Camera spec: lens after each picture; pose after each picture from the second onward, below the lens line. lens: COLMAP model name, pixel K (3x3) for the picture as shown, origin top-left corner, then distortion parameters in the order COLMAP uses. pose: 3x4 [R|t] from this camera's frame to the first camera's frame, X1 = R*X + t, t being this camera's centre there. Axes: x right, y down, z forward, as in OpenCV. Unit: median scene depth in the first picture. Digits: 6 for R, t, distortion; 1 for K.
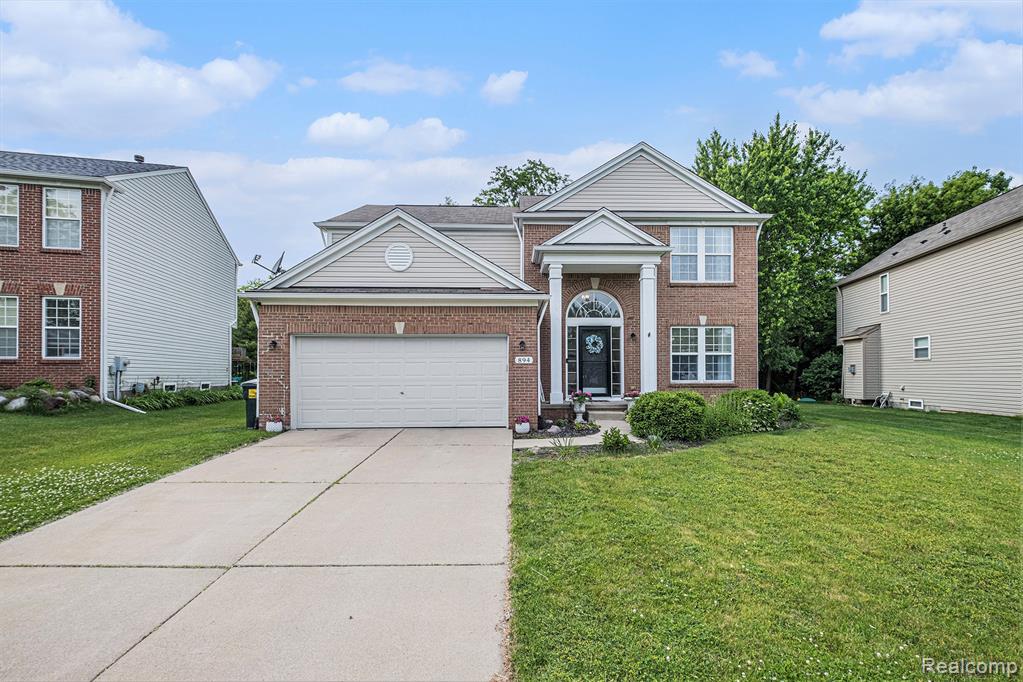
lens RADIAL K [[451.8, 0, 522.2], [0, 451.8, 338.2], [0, 0, 1]] dist [0.001953, -0.000930]
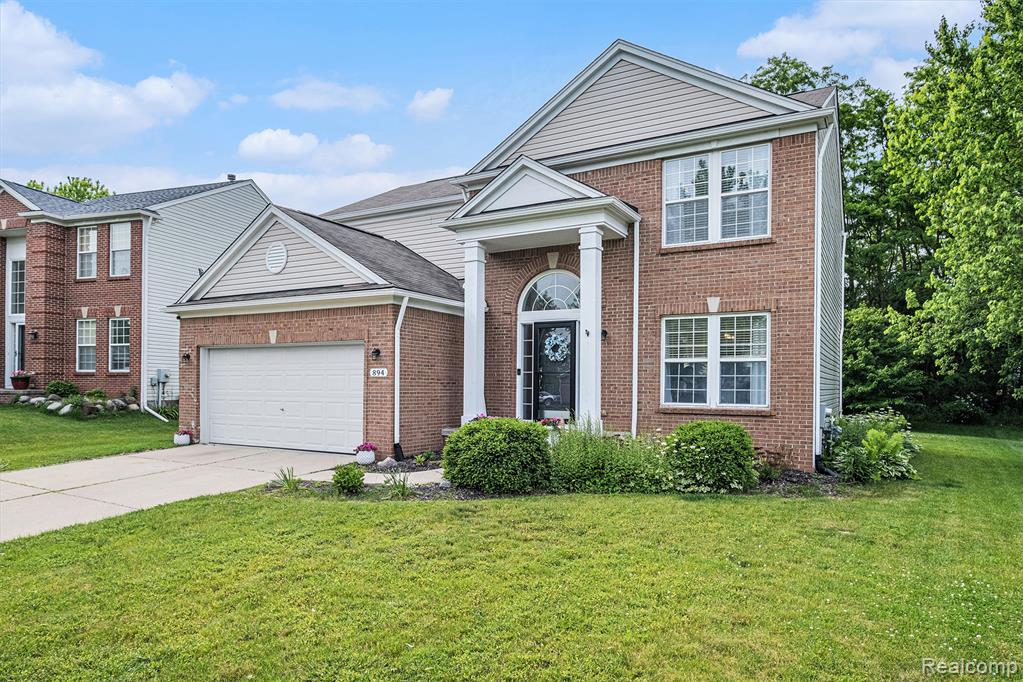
lens RADIAL K [[628.3, 0, 510.9], [0, 628.3, 331.6], [0, 0, 1]] dist [0.000826, 0.006007]
pose [[0.854221, -0.035536, -0.518695, 0.653831], [0.032006, 0.999363, -0.015758, 0.001031], [0.518924, -0.003141, 0.854814, 0.146437]]
